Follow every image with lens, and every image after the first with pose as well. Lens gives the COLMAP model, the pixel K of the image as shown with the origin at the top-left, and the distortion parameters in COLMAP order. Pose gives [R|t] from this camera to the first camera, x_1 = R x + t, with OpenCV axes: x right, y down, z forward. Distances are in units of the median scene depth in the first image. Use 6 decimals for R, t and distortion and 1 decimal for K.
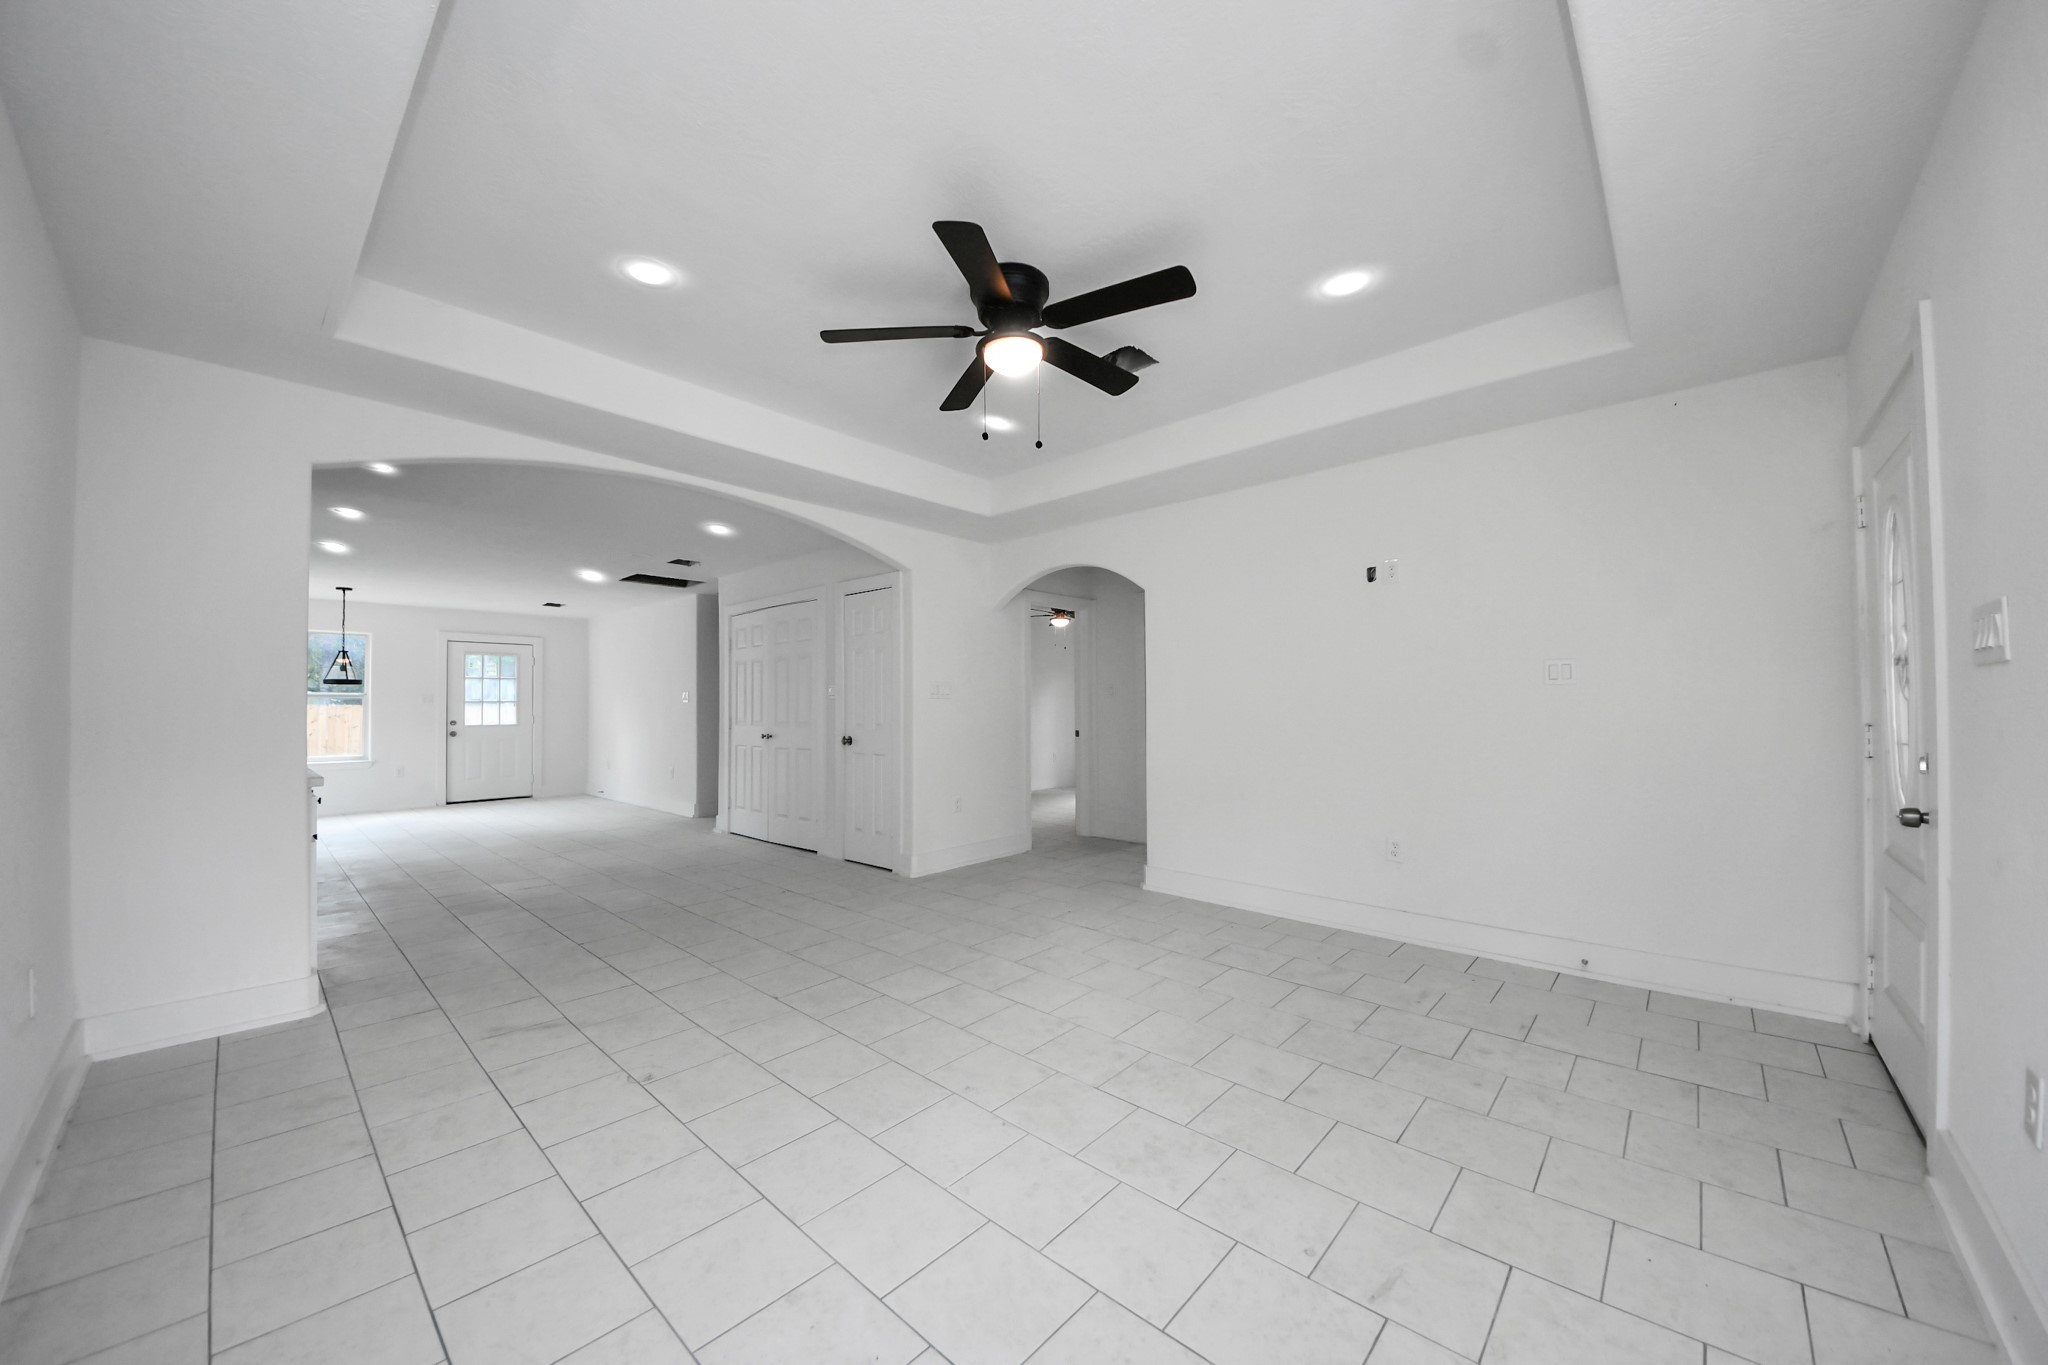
lens RADIAL K [[731.1, 0, 1034.1], [0, 731.1, 696.3], [0, 0, 1]] dist [0.008920, -0.001406]
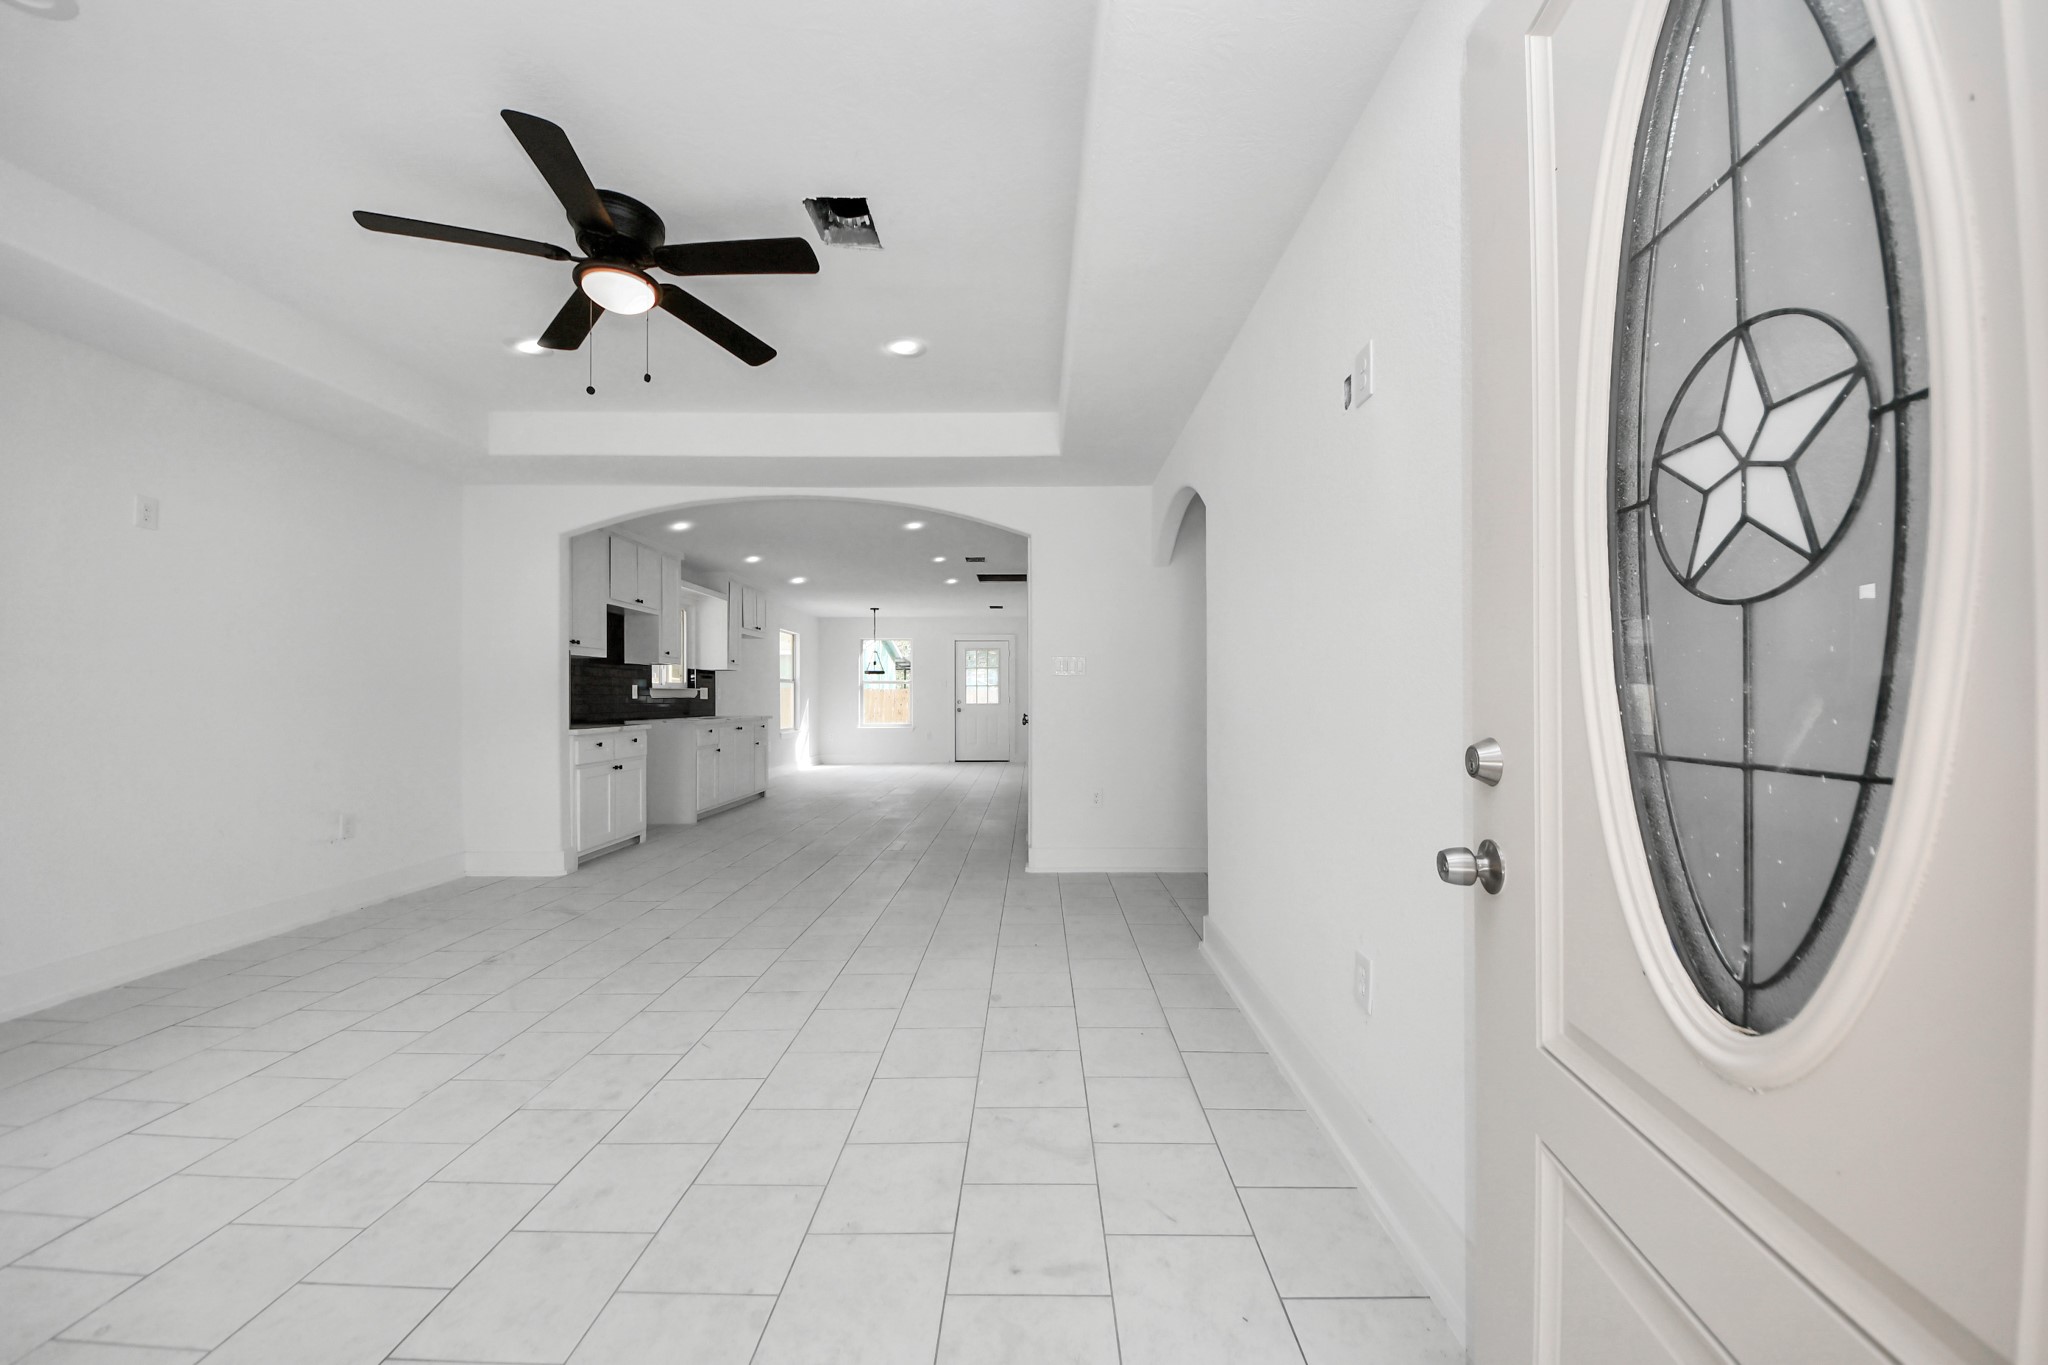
lens RADIAL K [[731.1, 0, 1033.2], [0, 731.1, 688.0], [0, 0, 1]] dist [0.008920, -0.001406]
pose [[0.662741, -0.006330, -0.748822, 0.293943], [0.012204, 0.999923, 0.002349, 0.009617], [0.748749, -0.010695, 0.662767, 0.226558]]
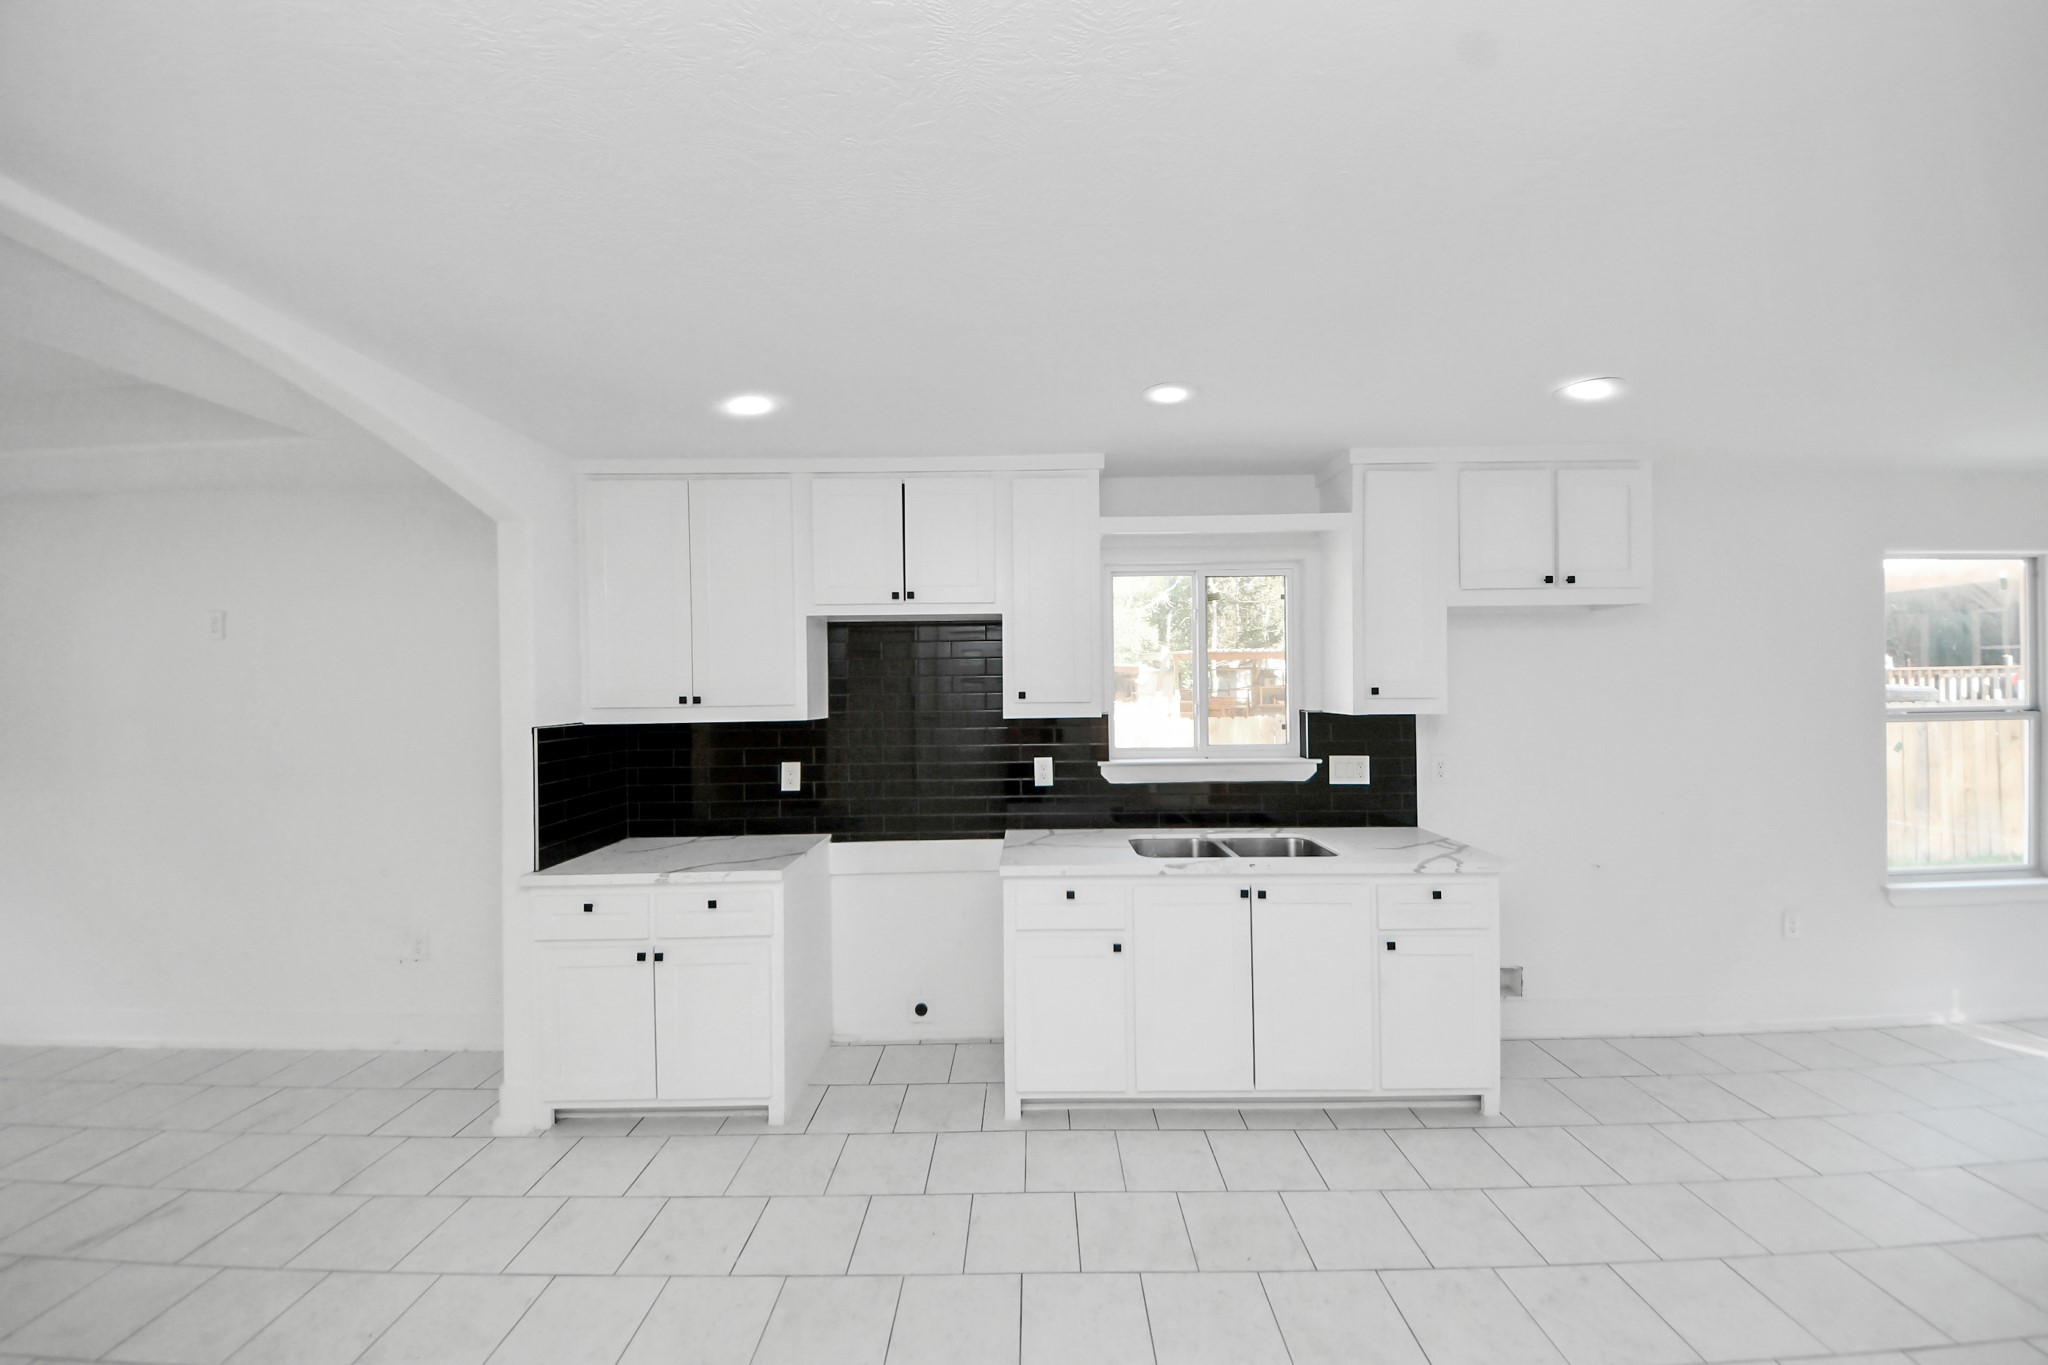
lens RADIAL K [[731.1, 0, 1026.9], [0, 731.1, 695.2], [0, 0, 1]] dist [0.008920, -0.001406]
pose [[-0.744280, 0.011762, -0.667764, -0.275300], [0.032226, 0.999313, -0.018316, -0.020917], [0.667090, -0.035152, -0.744147, 0.670701]]
